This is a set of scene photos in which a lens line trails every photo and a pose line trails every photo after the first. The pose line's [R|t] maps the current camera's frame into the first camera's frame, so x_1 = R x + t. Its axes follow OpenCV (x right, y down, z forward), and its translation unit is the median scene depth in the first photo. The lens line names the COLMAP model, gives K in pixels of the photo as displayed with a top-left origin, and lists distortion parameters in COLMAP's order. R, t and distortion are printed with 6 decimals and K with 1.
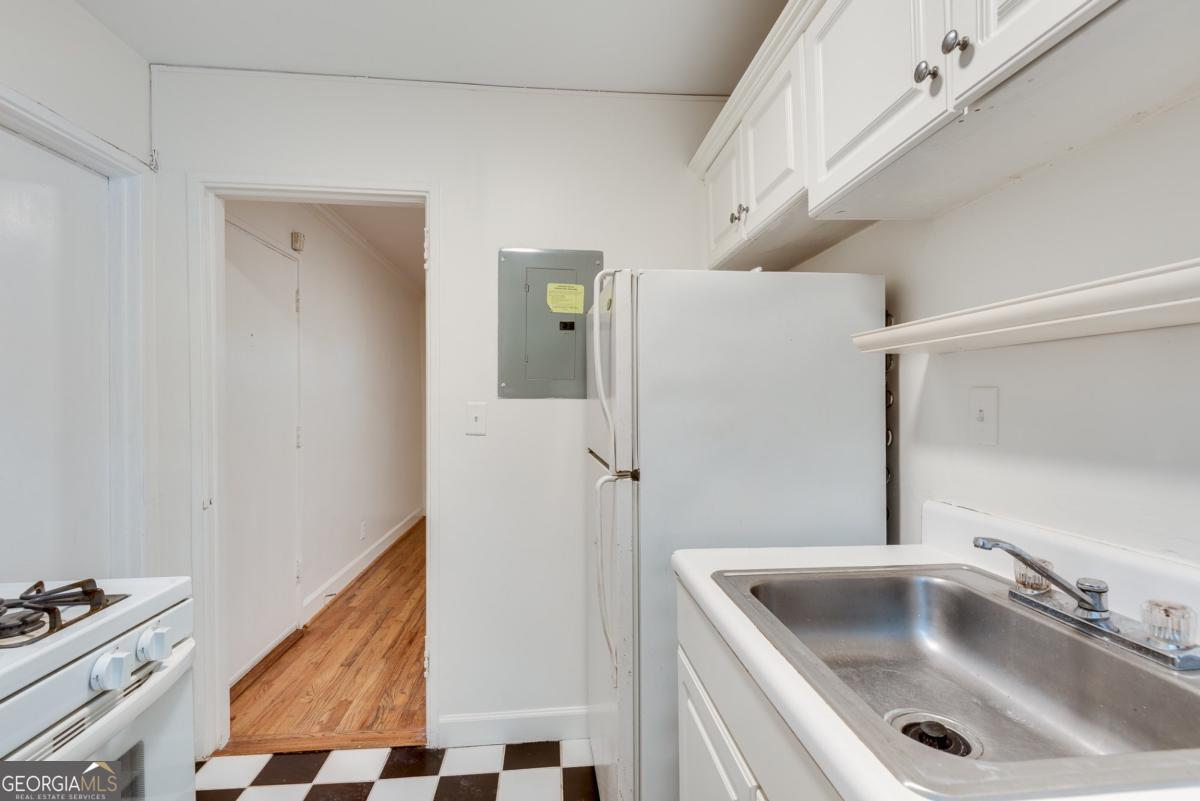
lens RADIAL K [[544.4, 0, 600.0], [0, 544.4, 400.5], [0, 0, 1]] dist [0.028280, -0.014915]
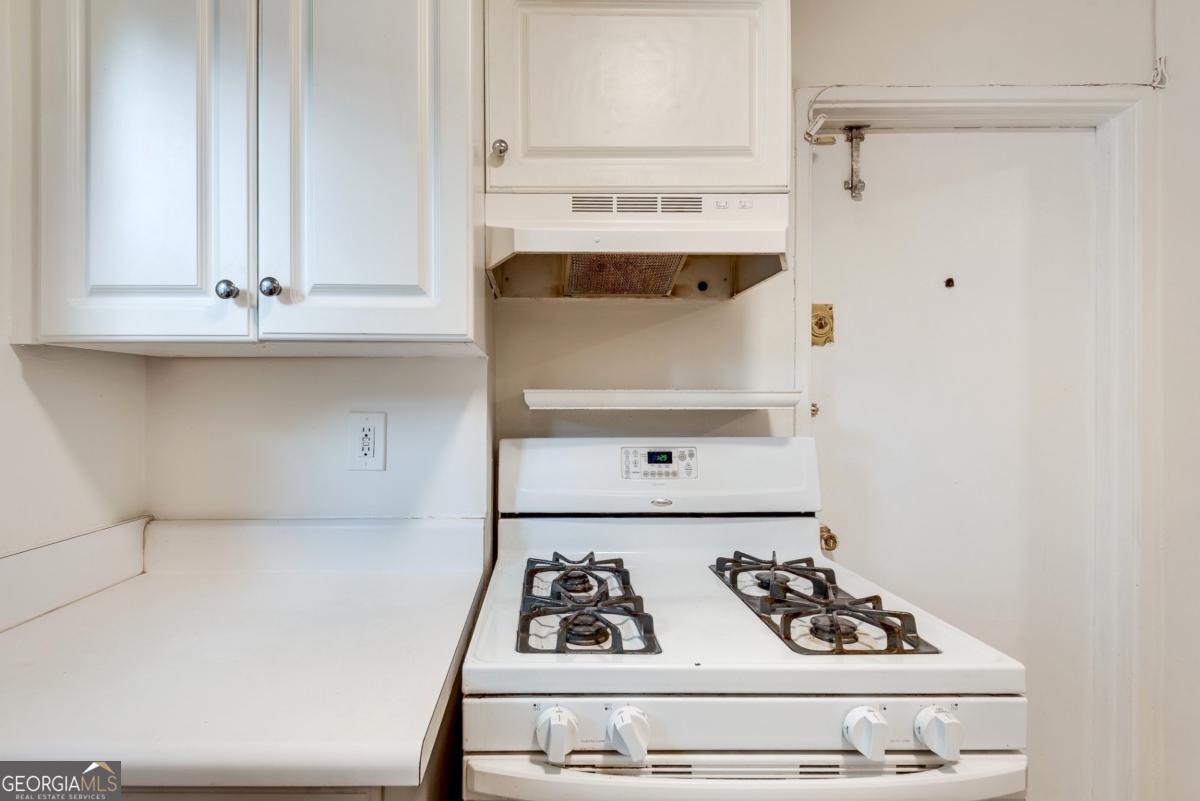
lens RADIAL K [[536.6, 0, 543.3], [0, 536.6, 414.4], [0, 0, 1]] dist [-0.000287, -0.006336]
pose [[-0.103786, 0.022993, -0.994334, -0.043779], [0.001197, 0.999735, 0.022993, -0.003057], [0.994599, 0.001196, -0.103786, 0.509255]]
